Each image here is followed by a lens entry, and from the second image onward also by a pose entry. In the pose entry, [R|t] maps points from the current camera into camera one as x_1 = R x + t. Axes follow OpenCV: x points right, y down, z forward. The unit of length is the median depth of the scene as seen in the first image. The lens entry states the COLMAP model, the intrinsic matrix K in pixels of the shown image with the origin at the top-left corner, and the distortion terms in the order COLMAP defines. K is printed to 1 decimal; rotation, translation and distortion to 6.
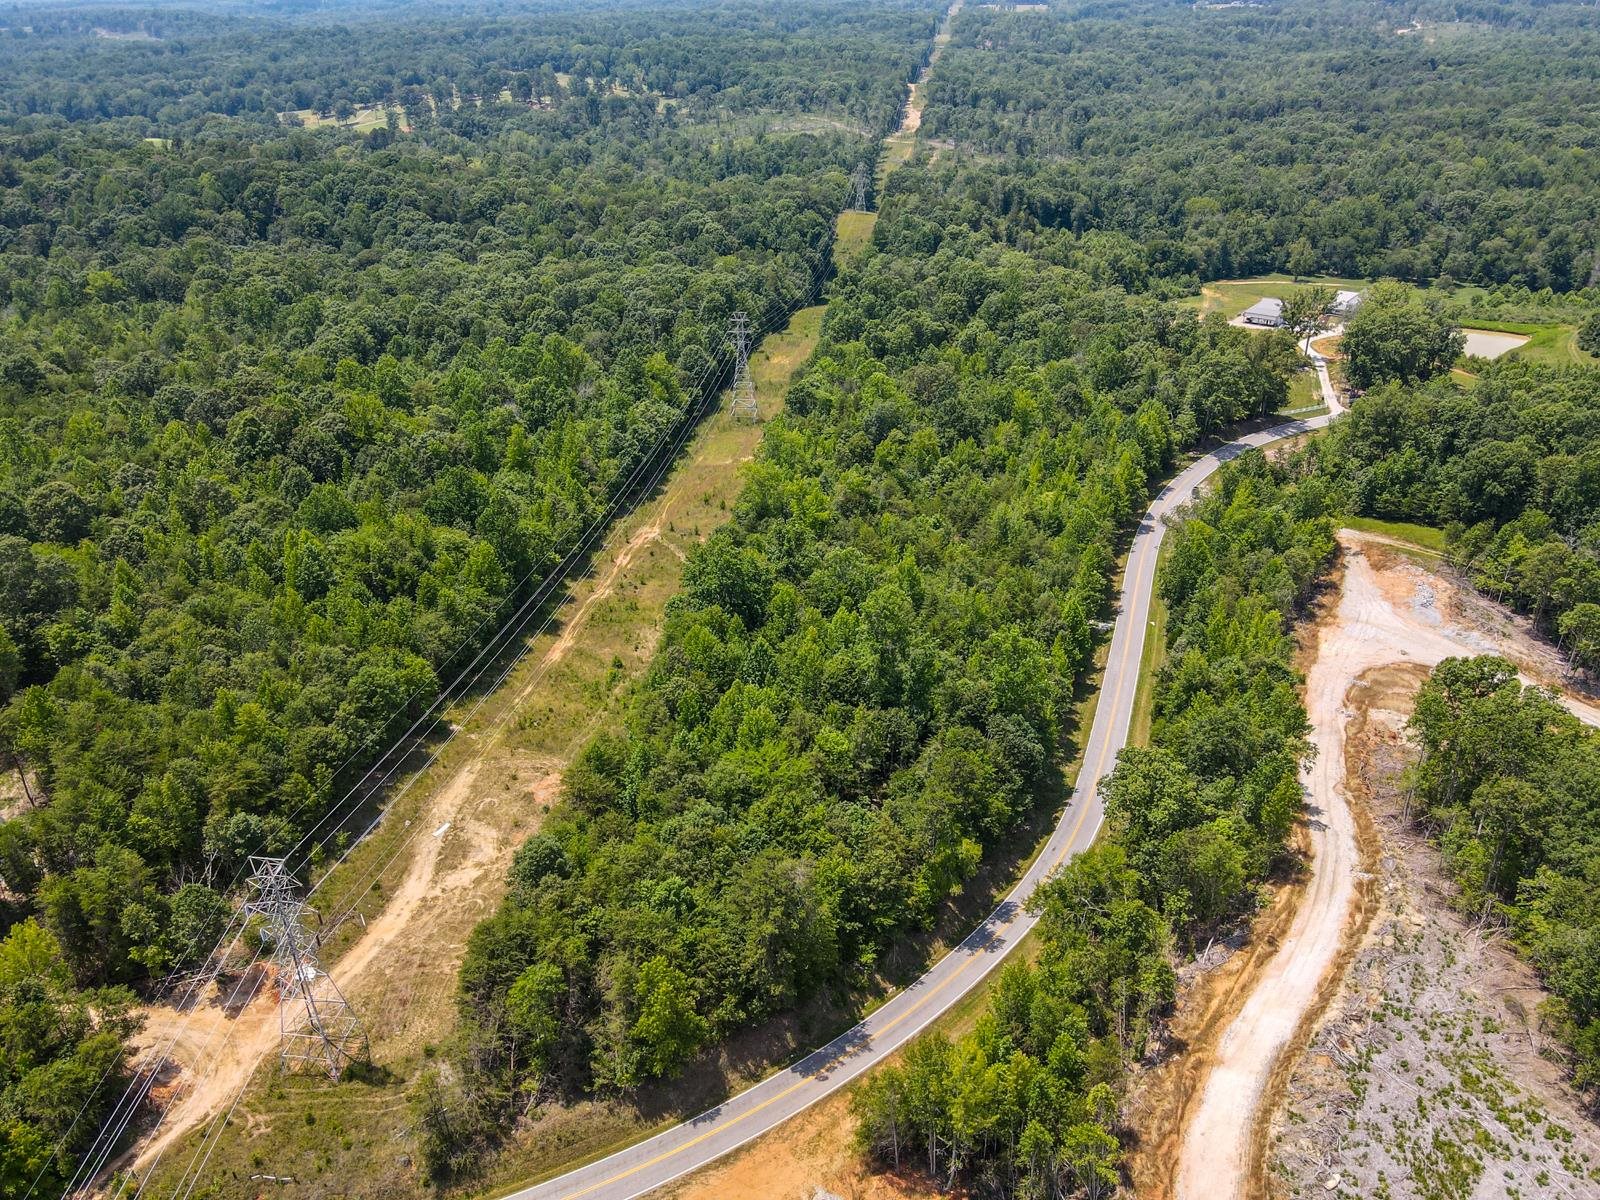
lens RADIAL K [[1178.6, 0, 805.0], [0, 1178.6, 604.3], [0, 0, 1]] dist [-0.000603, 0.023740]
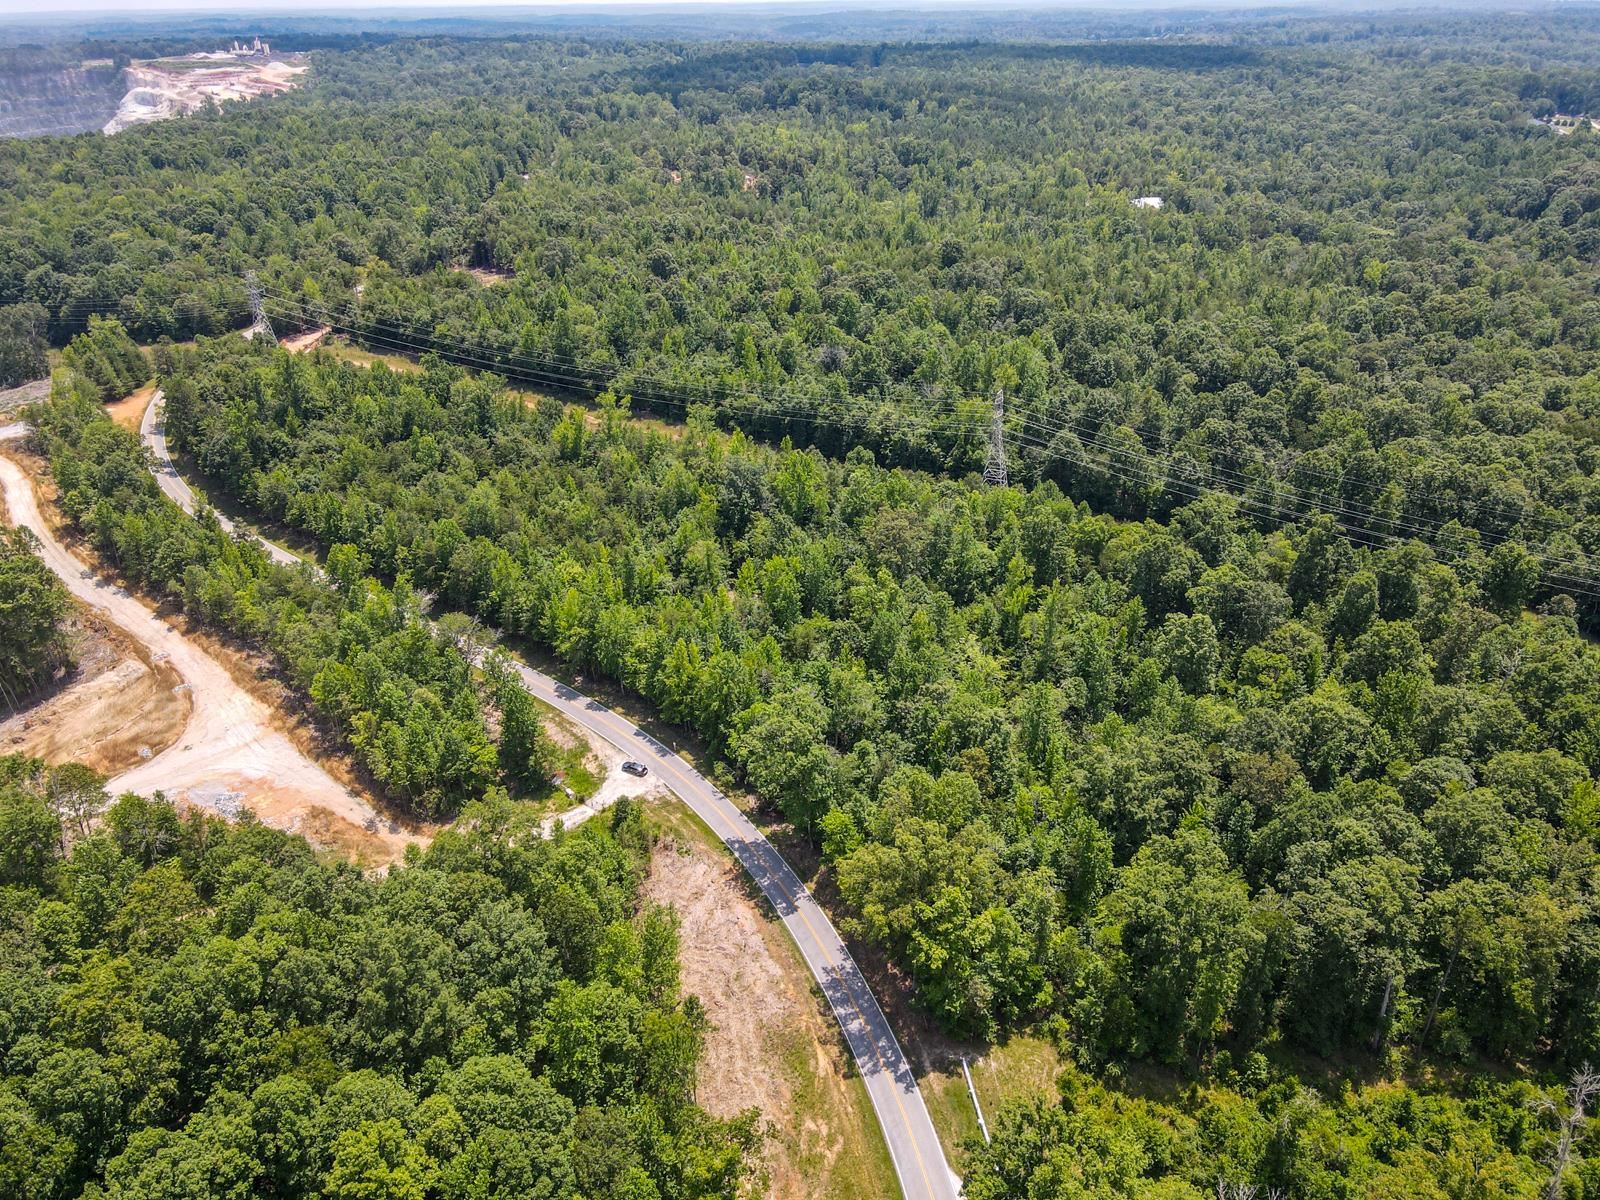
lens RADIAL K [[1185.2, 0, 807.0], [0, 1185.2, 598.9], [0, 0, 1]] dist [-0.005468, 0.030775]
pose [[-0.286959, 0.448183, -0.846633, 1.204112], [-0.448347, 0.718191, 0.532153, -0.821254], [0.846546, 0.532291, -0.005150, 1.483231]]
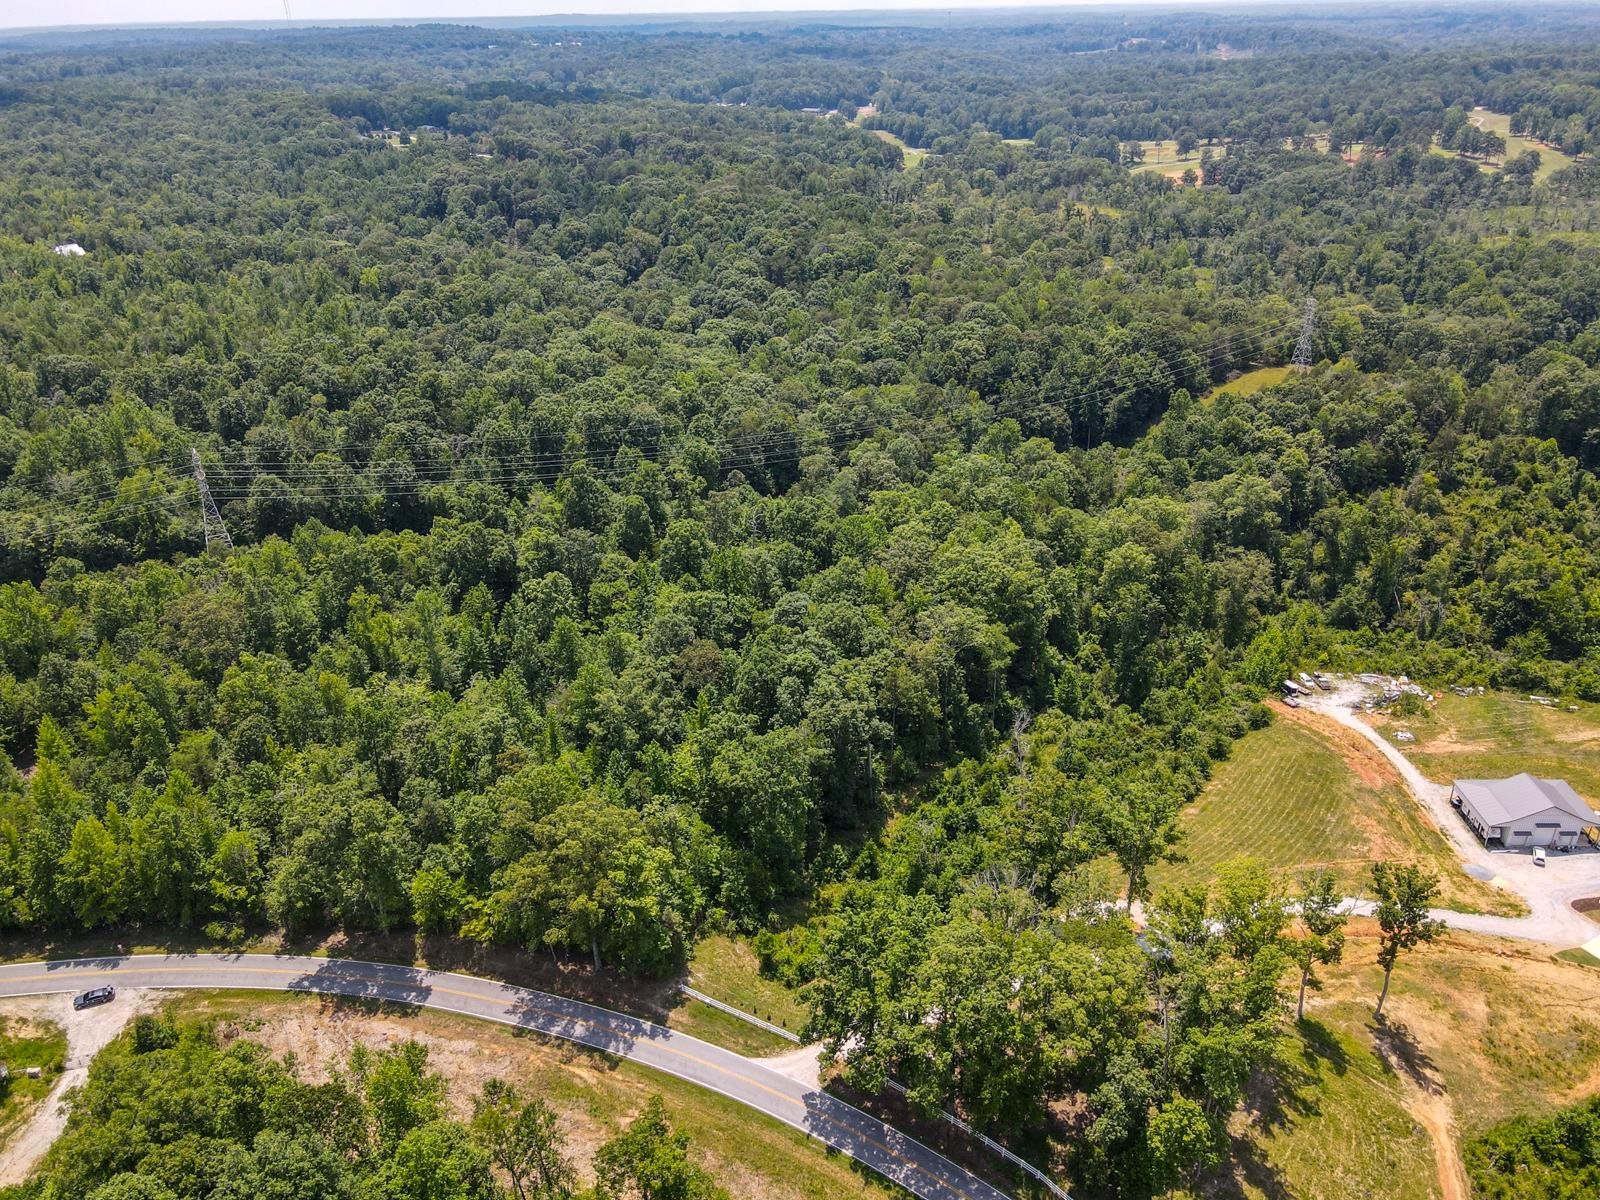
lens RADIAL K [[1178.6, 0, 805.0], [0, 1178.6, 604.3], [0, 0, 1]] dist [-0.000603, 0.023740]
pose [[0.592056, 0.366345, -0.717817, 1.205662], [-0.380051, 0.912363, 0.152167, -0.654969], [0.710655, 0.182715, 0.679400, 1.187718]]
